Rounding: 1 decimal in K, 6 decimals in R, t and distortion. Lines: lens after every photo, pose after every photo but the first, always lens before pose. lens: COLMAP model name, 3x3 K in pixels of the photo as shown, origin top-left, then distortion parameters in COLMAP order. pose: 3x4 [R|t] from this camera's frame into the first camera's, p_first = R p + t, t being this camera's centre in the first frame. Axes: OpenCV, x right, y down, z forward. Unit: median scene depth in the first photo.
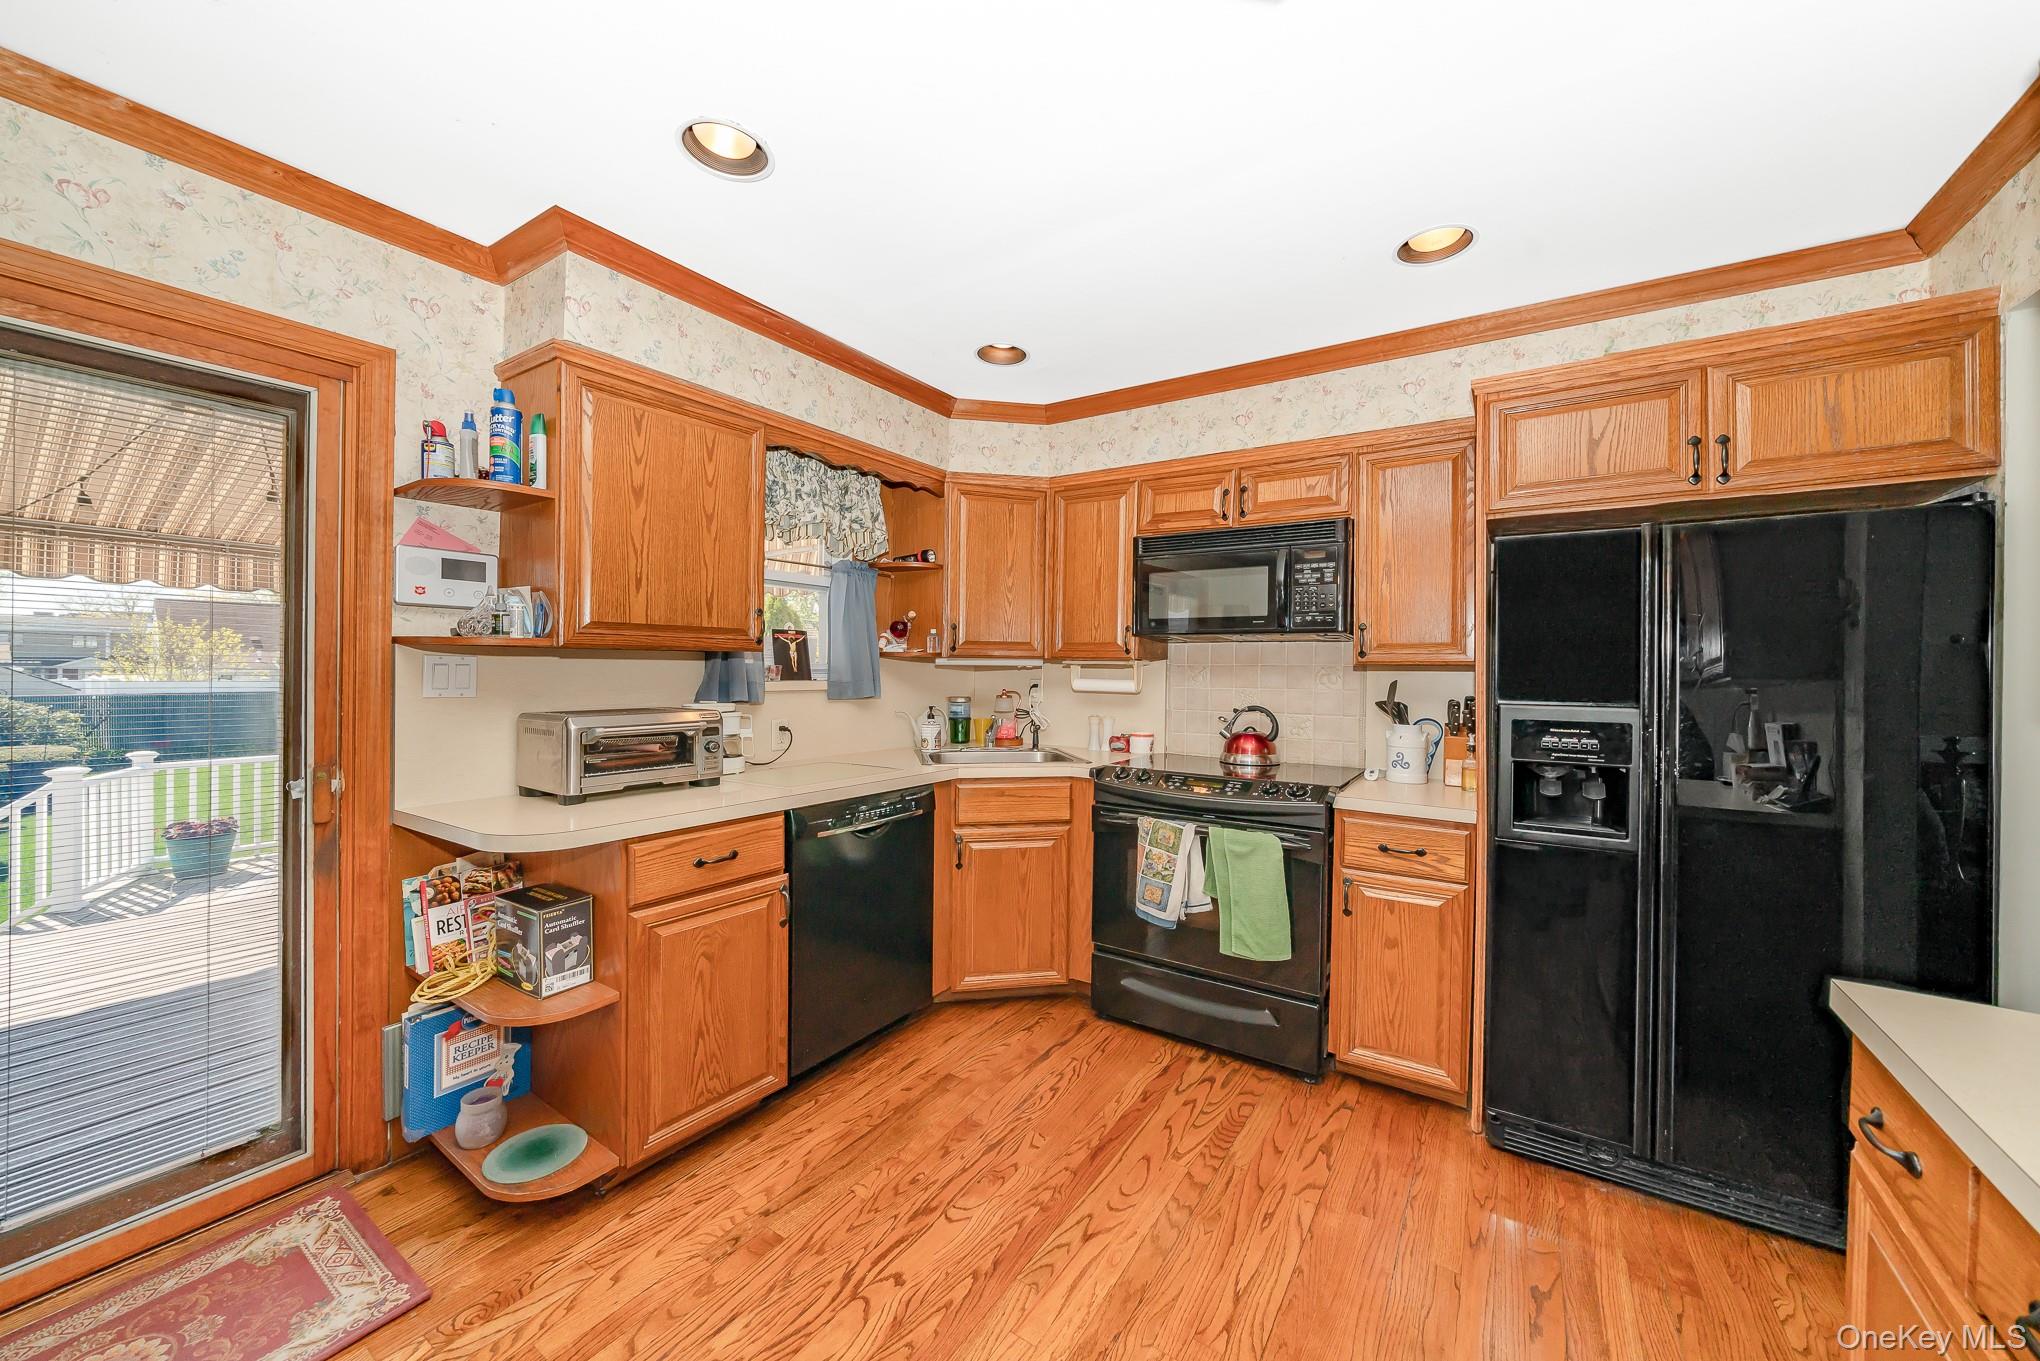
lens RADIAL K [[754.3, 0, 1021.7], [0, 754.3, 670.0], [0, 0, 1]] dist [-0.002002, -0.000117]
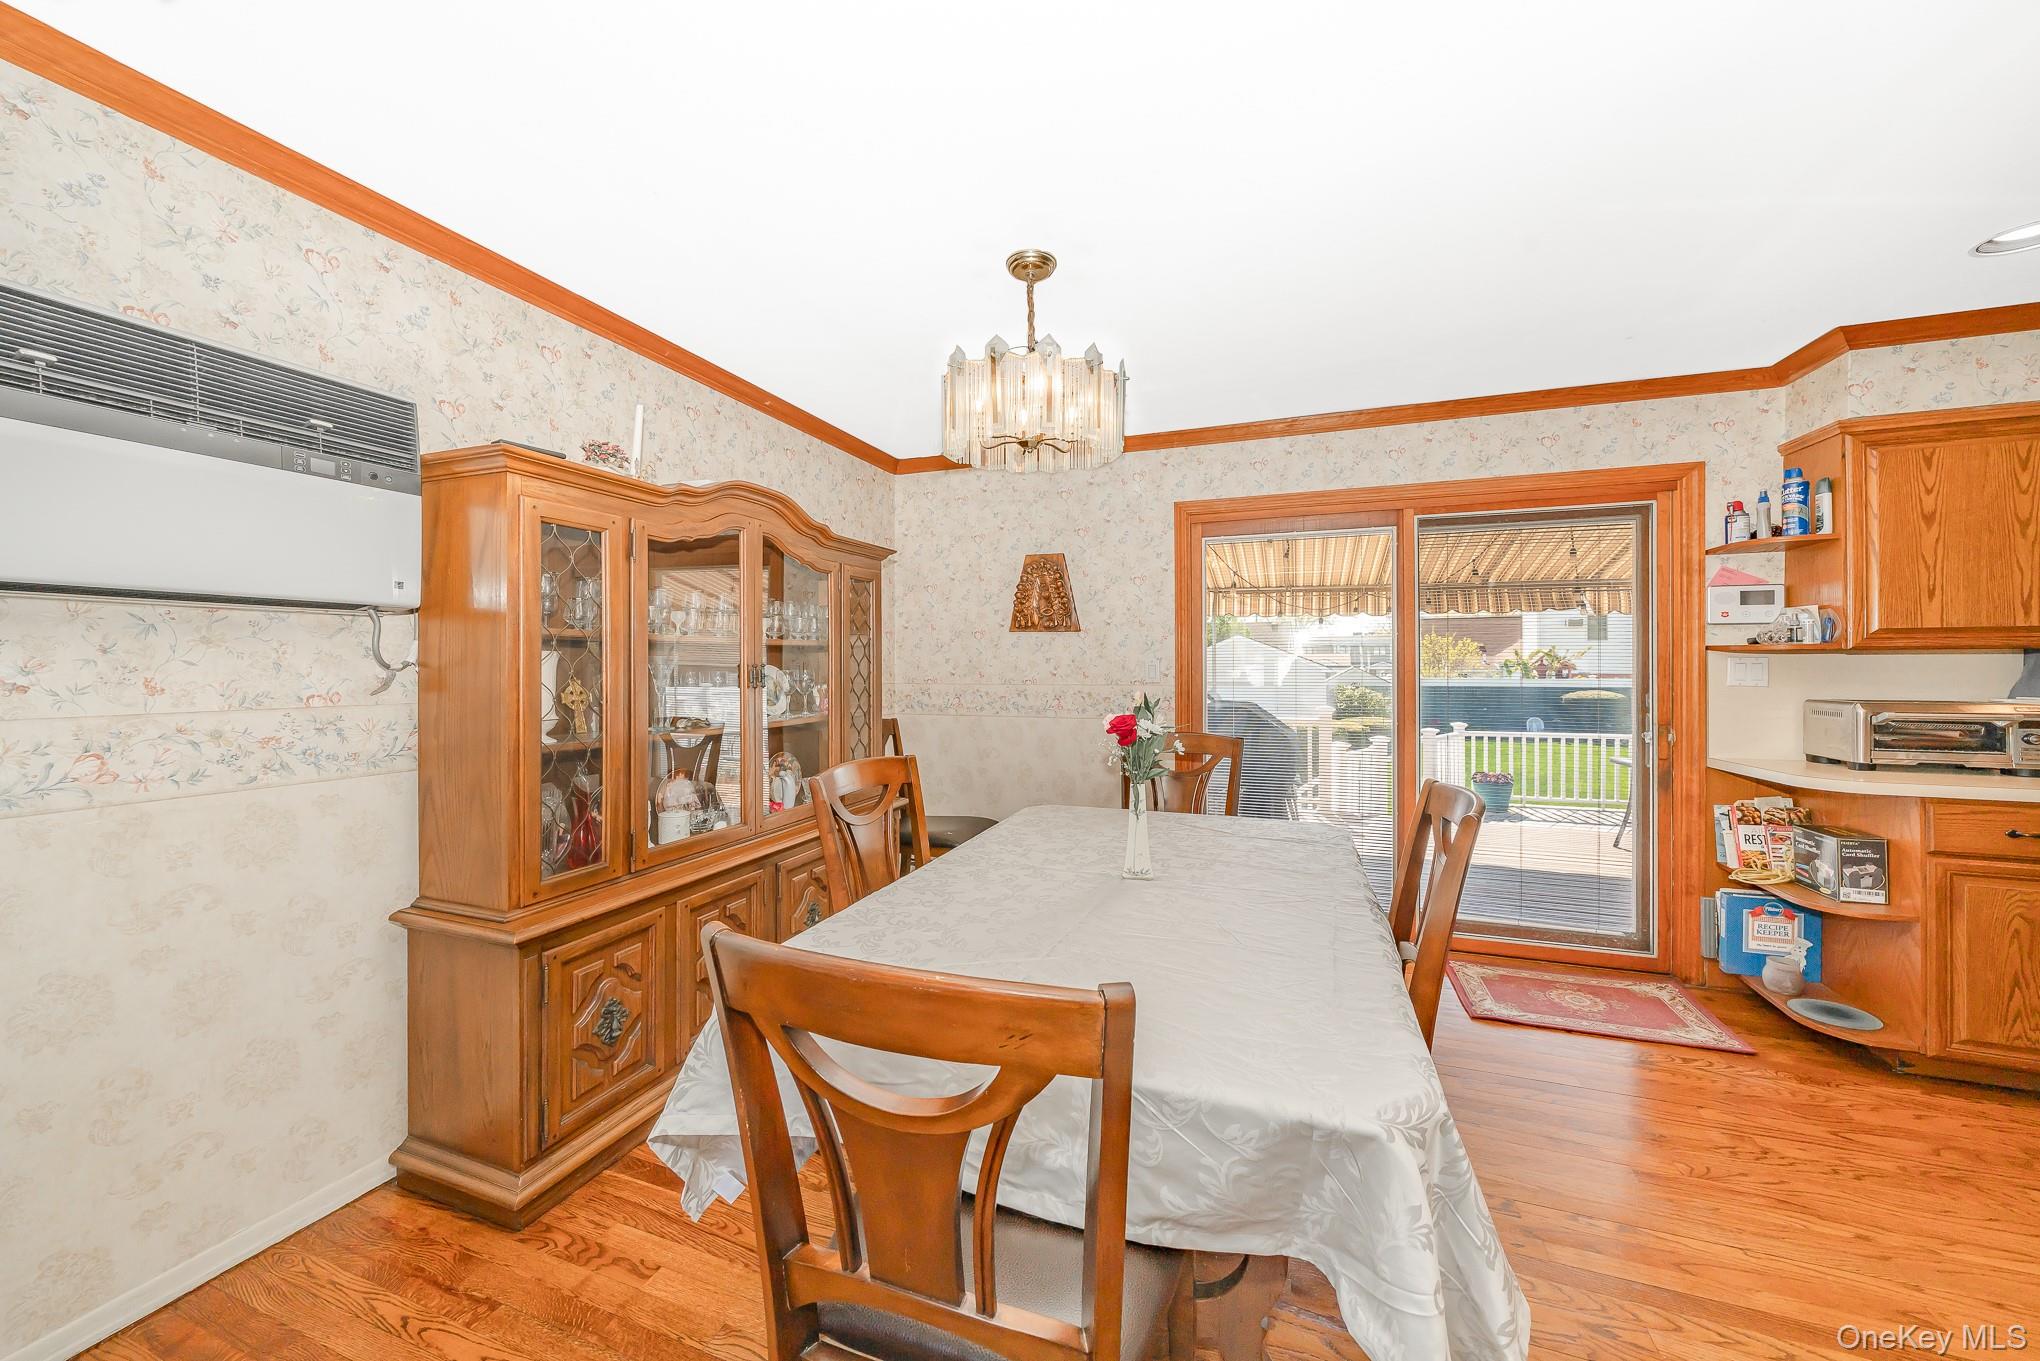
lens RADIAL K [[735.2, 0, 1011.1], [0, 735.2, 660.4], [0, 0, 1]] dist [-0.001856, 0.000089]
pose [[0.214183, -0.013451, -0.976701, 0.300250], [0.000981, 0.999908, -0.013556, 0.004158], [0.976793, 0.001946, 0.214177, -0.646532]]
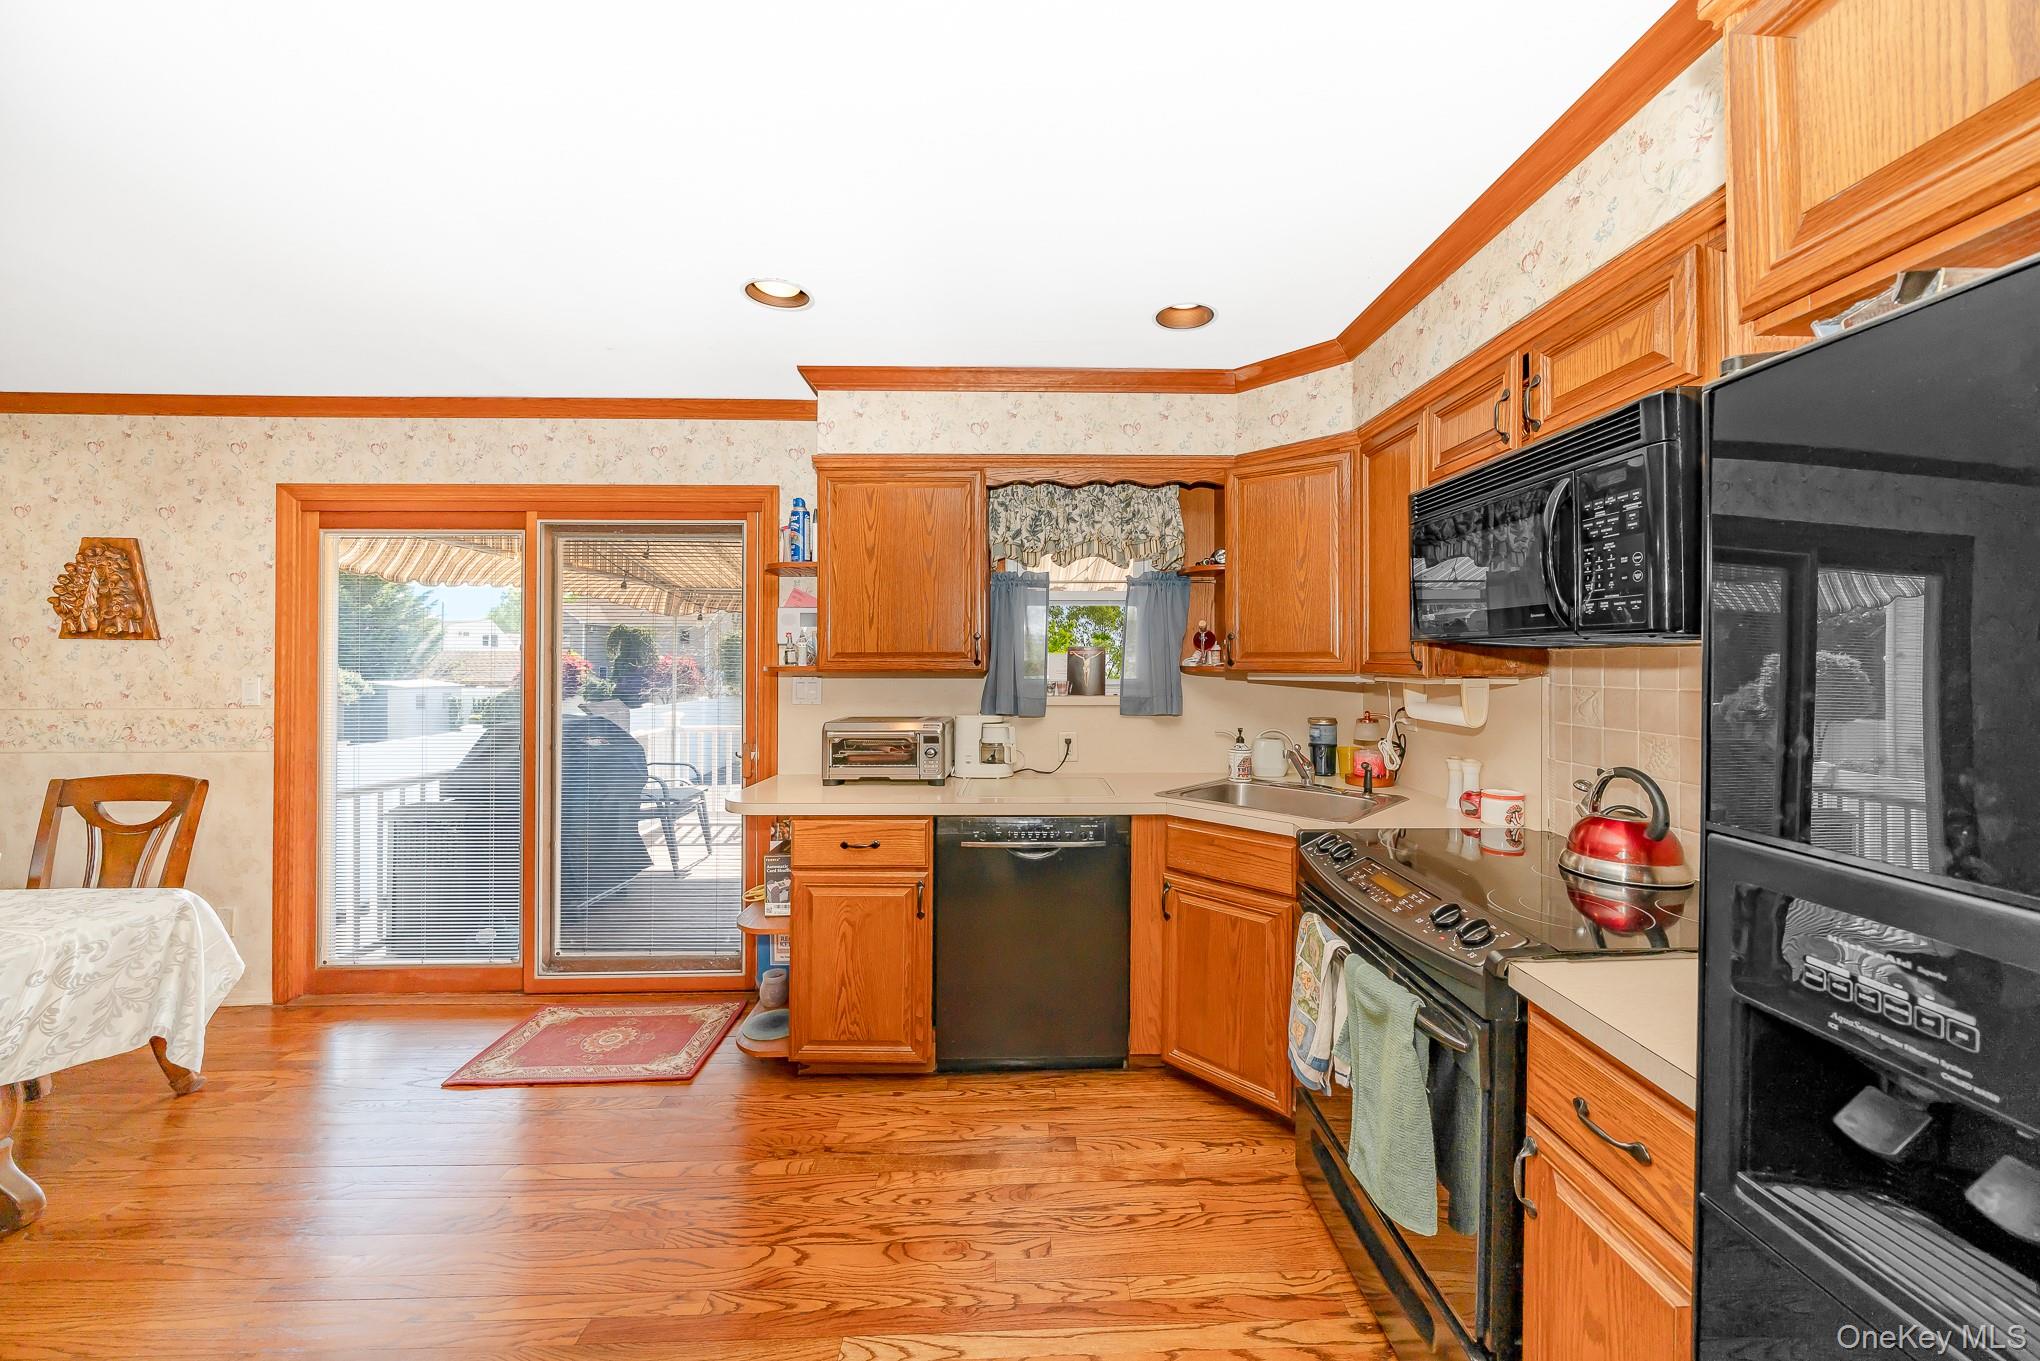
lens RADIAL K [[749.4, 0, 1020.1], [0, 749.4, 652.5], [0, 0, 1]] dist [-0.001382, -0.000109]
pose [[0.567386, -0.019202, -0.823228, 0.680446], [0.003192, 0.999772, -0.021120, -0.032870], [0.823446, 0.009356, 0.567318, 0.468836]]
